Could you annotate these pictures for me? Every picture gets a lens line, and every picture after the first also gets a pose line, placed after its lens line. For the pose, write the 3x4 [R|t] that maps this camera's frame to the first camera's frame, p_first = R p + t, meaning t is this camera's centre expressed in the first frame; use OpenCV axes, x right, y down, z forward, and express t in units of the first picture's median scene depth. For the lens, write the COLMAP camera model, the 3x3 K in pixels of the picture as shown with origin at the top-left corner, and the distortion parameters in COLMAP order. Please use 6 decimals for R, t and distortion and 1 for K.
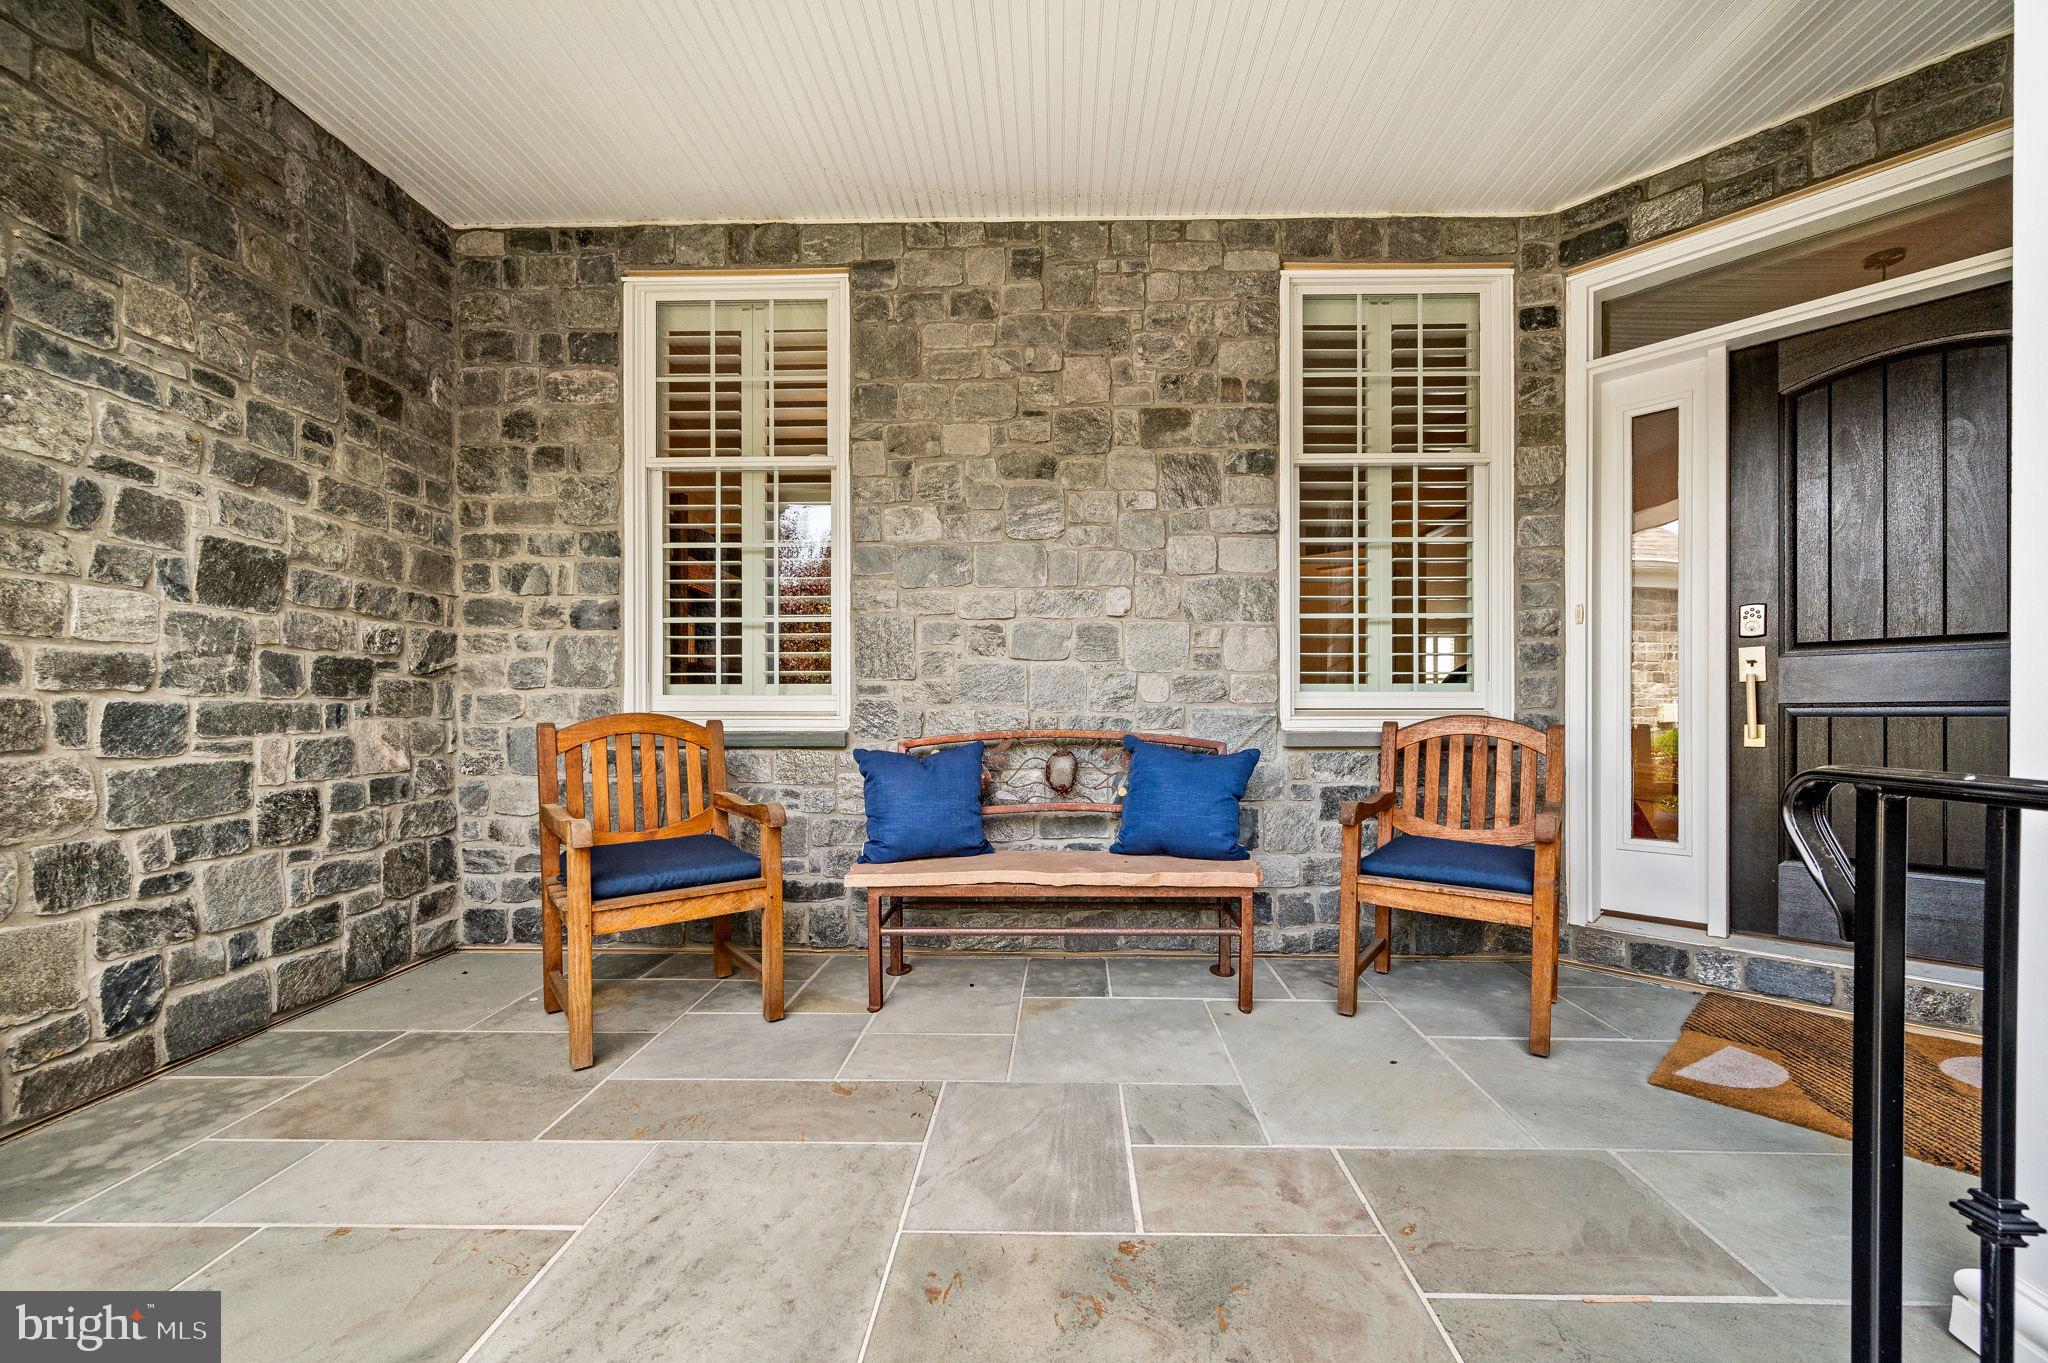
lens RADIAL K [[798.1, 0, 1030.1], [0, 798.1, 736.4], [0, 0, 1]] dist [-0.001012, -0.000230]
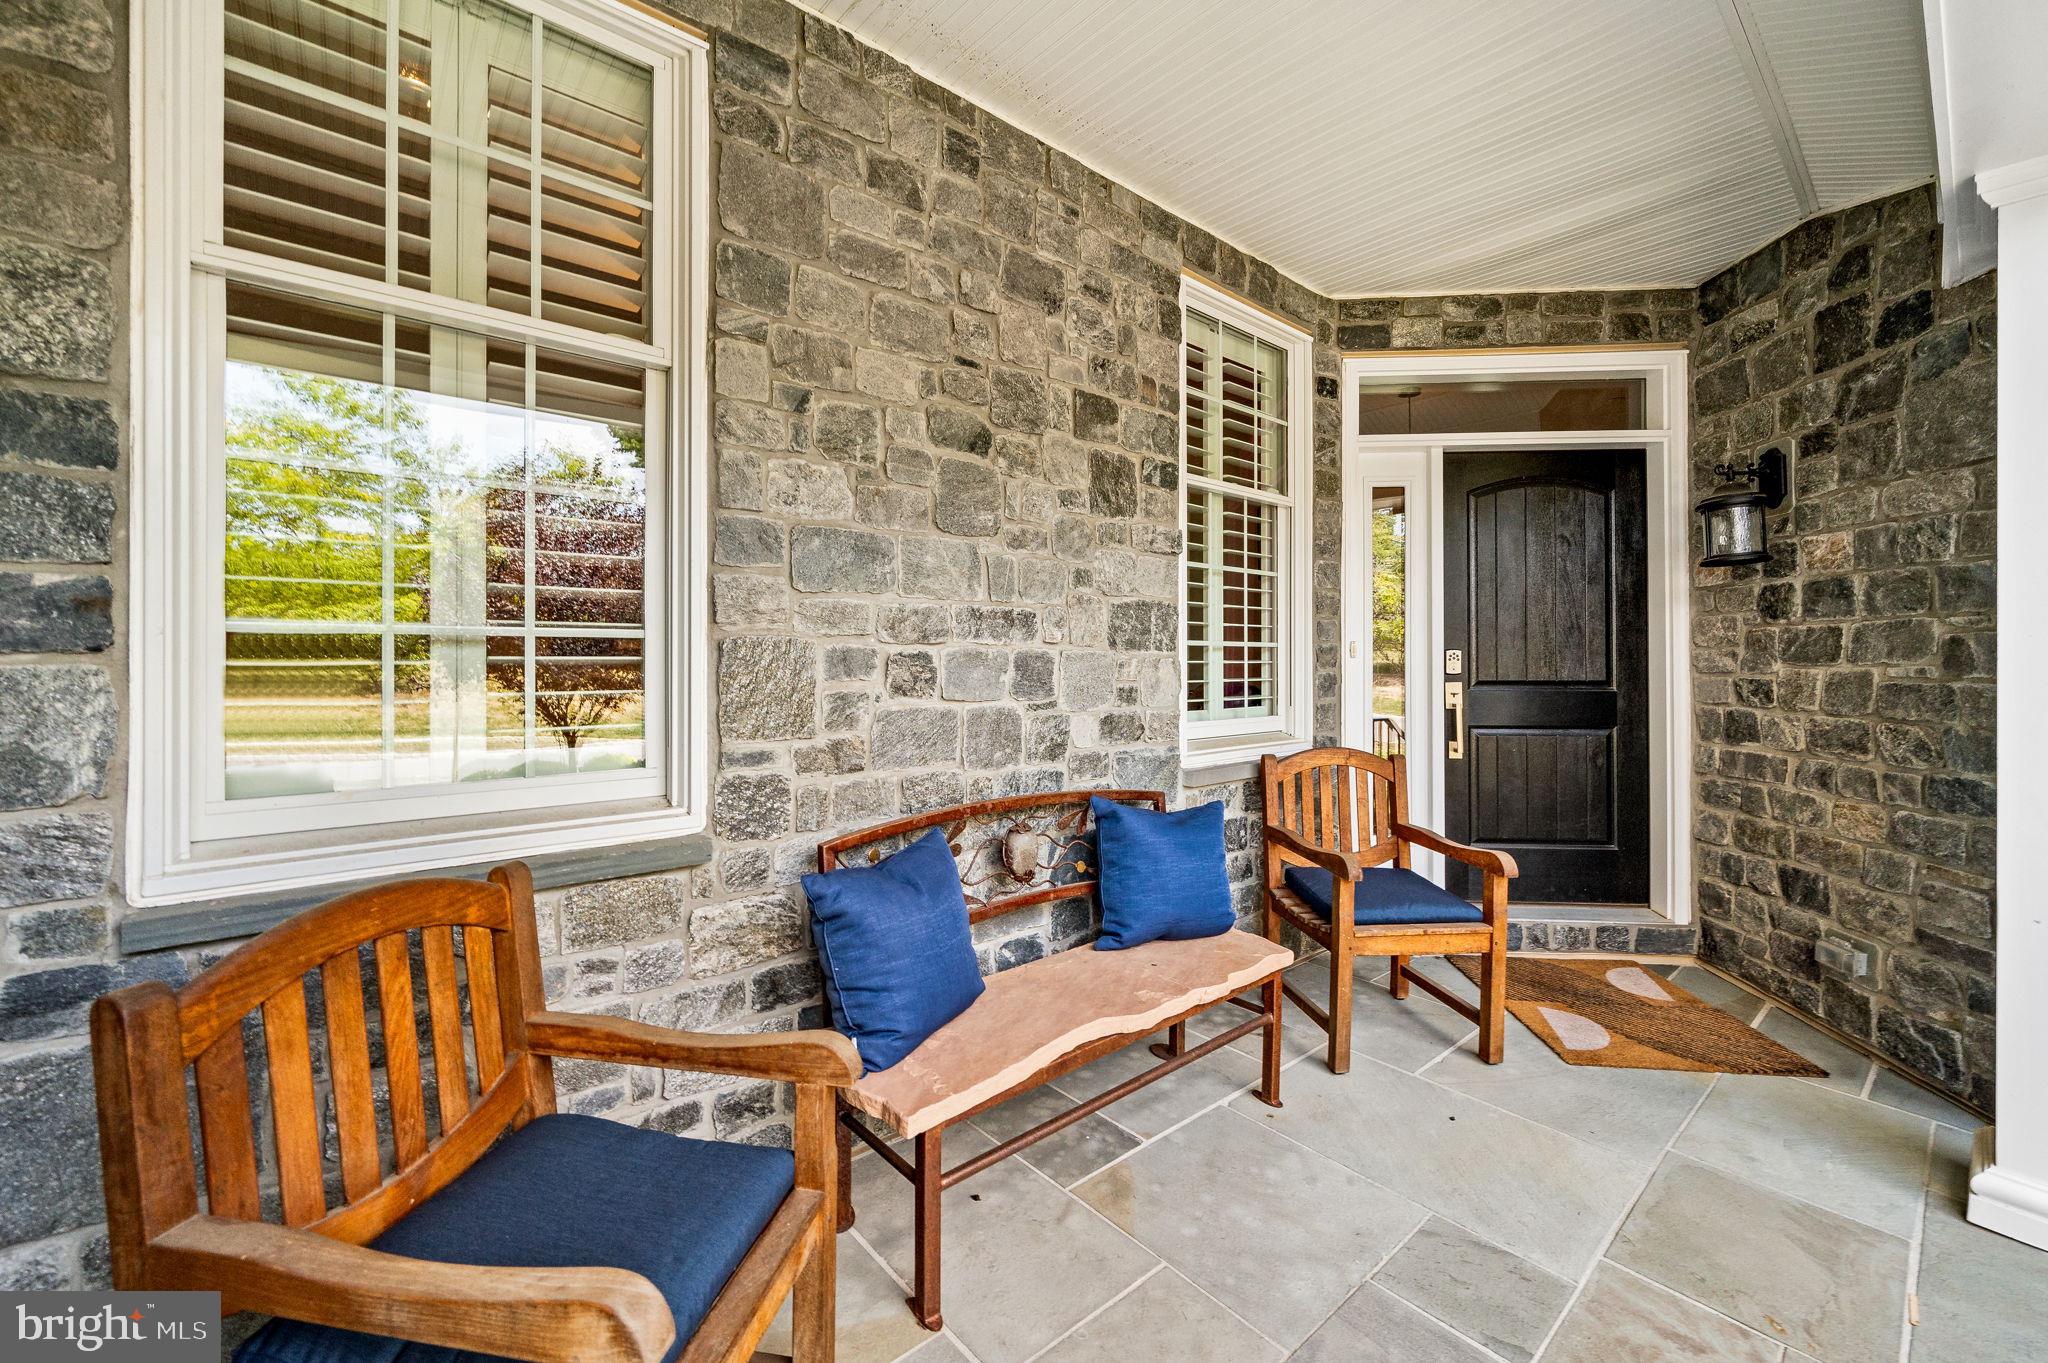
lens RADIAL K [[831.5, 0, 1028.4], [0, 831.5, 675.9], [0, 0, 1]] dist [-0.001140, -0.000389]
pose [[0.743069, -0.011016, 0.669124, -0.463299], [0.019458, 0.999797, -0.005148, -0.114302], [-0.668932, 0.016845, 0.743133, 0.404805]]
